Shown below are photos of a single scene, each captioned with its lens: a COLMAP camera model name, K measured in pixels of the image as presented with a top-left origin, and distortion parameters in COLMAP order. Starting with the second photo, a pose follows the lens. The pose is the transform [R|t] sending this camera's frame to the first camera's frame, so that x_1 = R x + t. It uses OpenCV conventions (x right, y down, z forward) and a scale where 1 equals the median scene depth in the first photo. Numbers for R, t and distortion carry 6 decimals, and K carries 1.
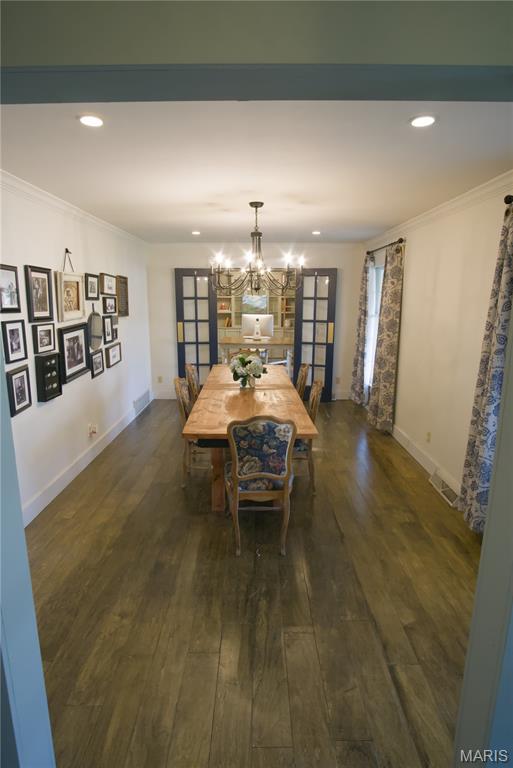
lens RADIAL K [[411.9, 0, 257.0], [0, 411.9, 378.3], [0, 0, 1]] dist [-0.029723, 0.006287]
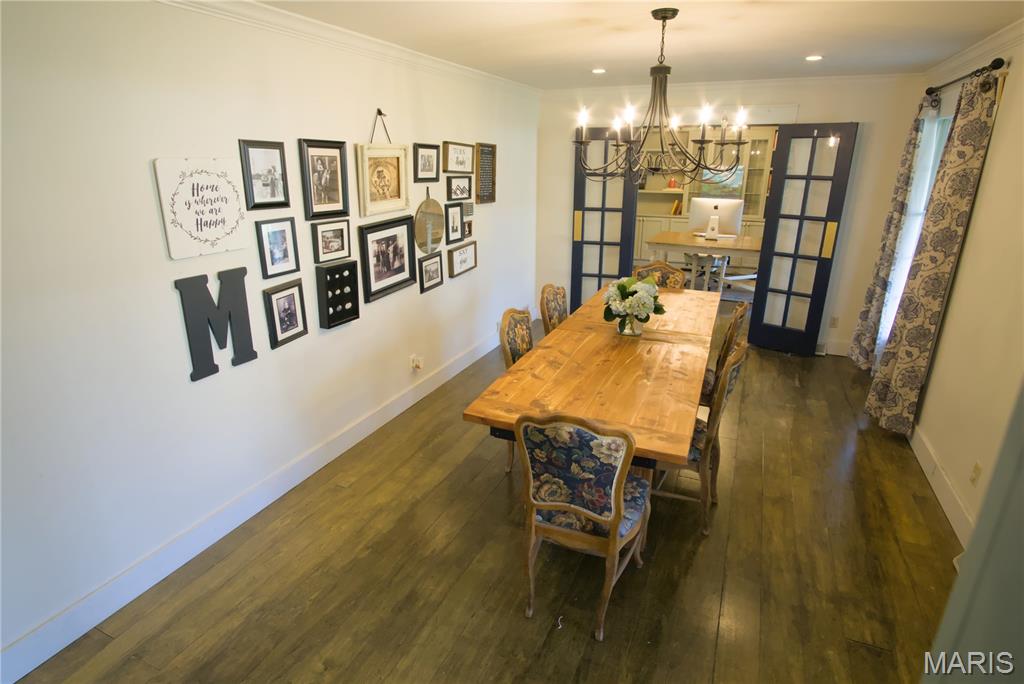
lens RADIAL K [[549.2, 0, 505.1], [0, 549.2, 344.8], [0, 0, 1]] dist [-0.029723, 0.006287]
pose [[0.910430, 0.129624, -0.392829, 0.135364], [-0.077326, 0.986226, 0.146215, -0.068005], [0.406371, -0.102743, 0.907913, 0.184942]]
